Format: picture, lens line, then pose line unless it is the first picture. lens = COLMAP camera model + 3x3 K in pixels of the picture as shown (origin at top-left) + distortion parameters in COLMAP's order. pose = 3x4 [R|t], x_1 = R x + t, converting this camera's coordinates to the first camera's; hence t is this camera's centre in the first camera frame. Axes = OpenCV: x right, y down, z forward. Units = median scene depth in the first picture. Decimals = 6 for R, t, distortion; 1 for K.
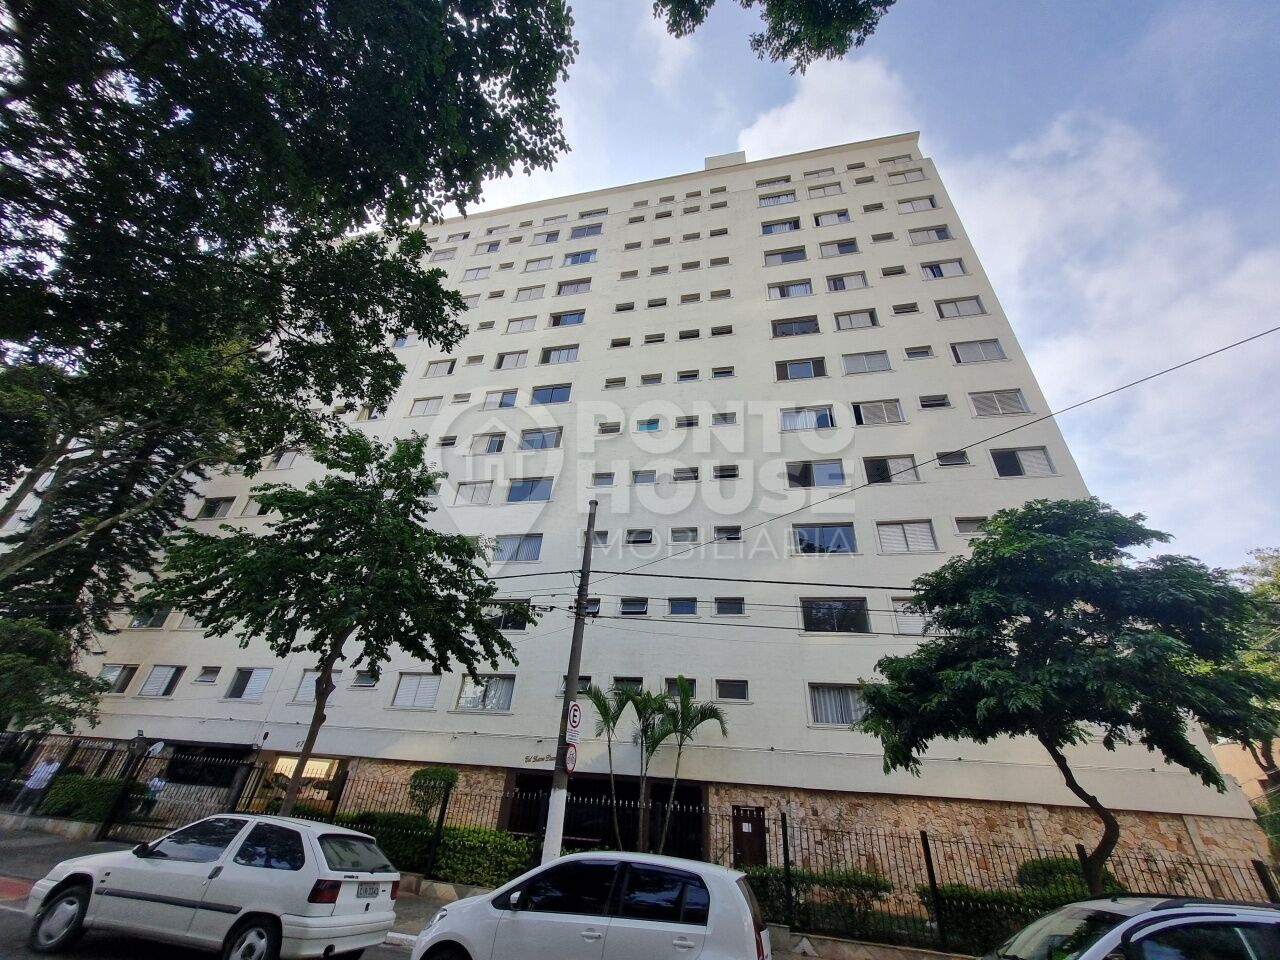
lens RADIAL K [[499.6, 0, 628.4], [0, 499.6, 499.4], [0, 0, 1]] dist [0.000900, 0.000163]
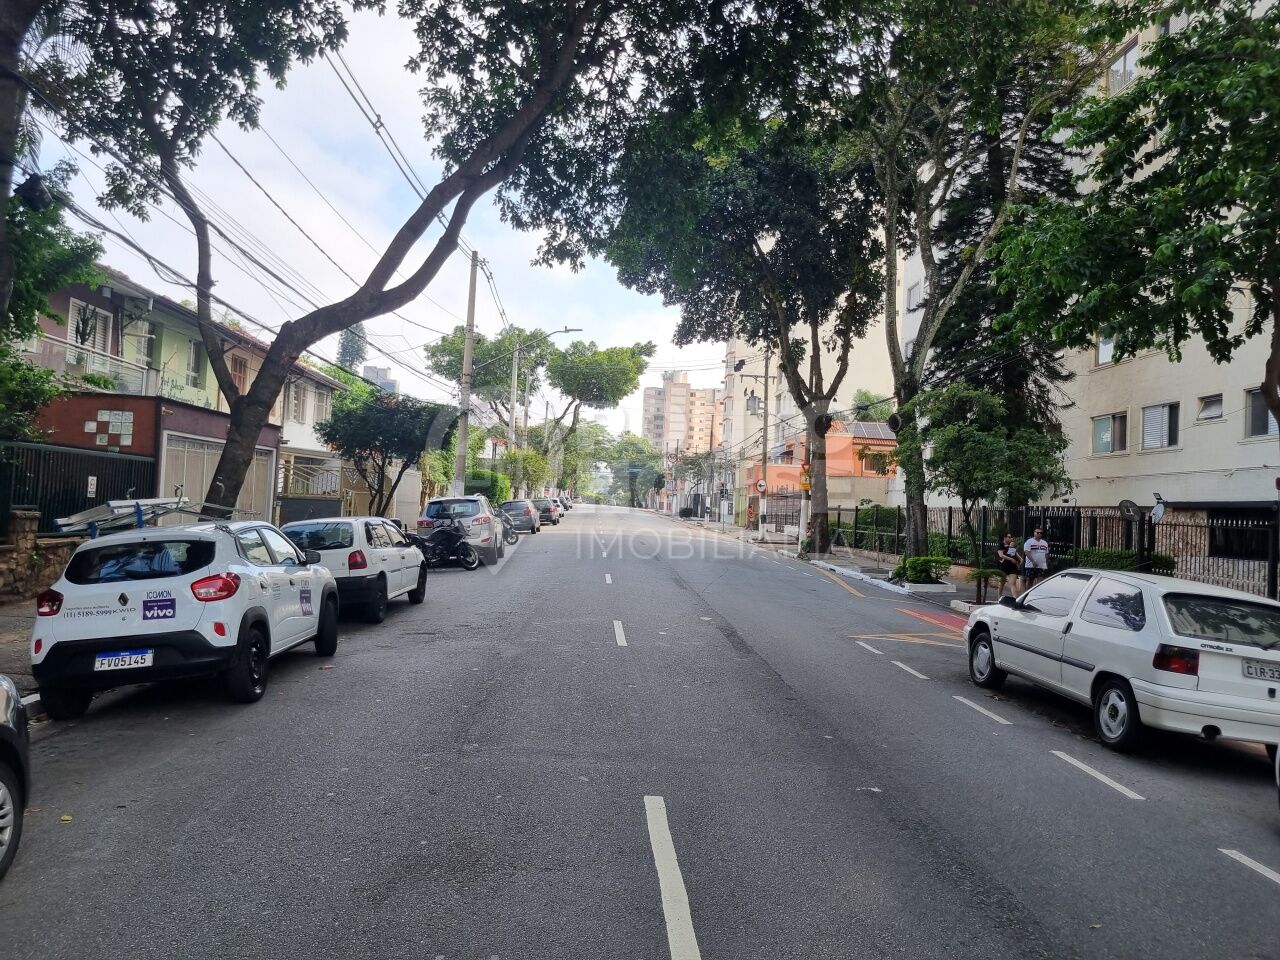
lens RADIAL K [[977.0, 0, 638.2], [0, 977.0, 481.4], [0, 0, 1]] dist [0.037755, -0.029637]
pose [[0.230470, -0.087510, -0.969137, 0.564303], [0.472230, 0.880867, 0.032761, 0.159768], [0.850813, -0.465205, 0.244338, 0.133697]]
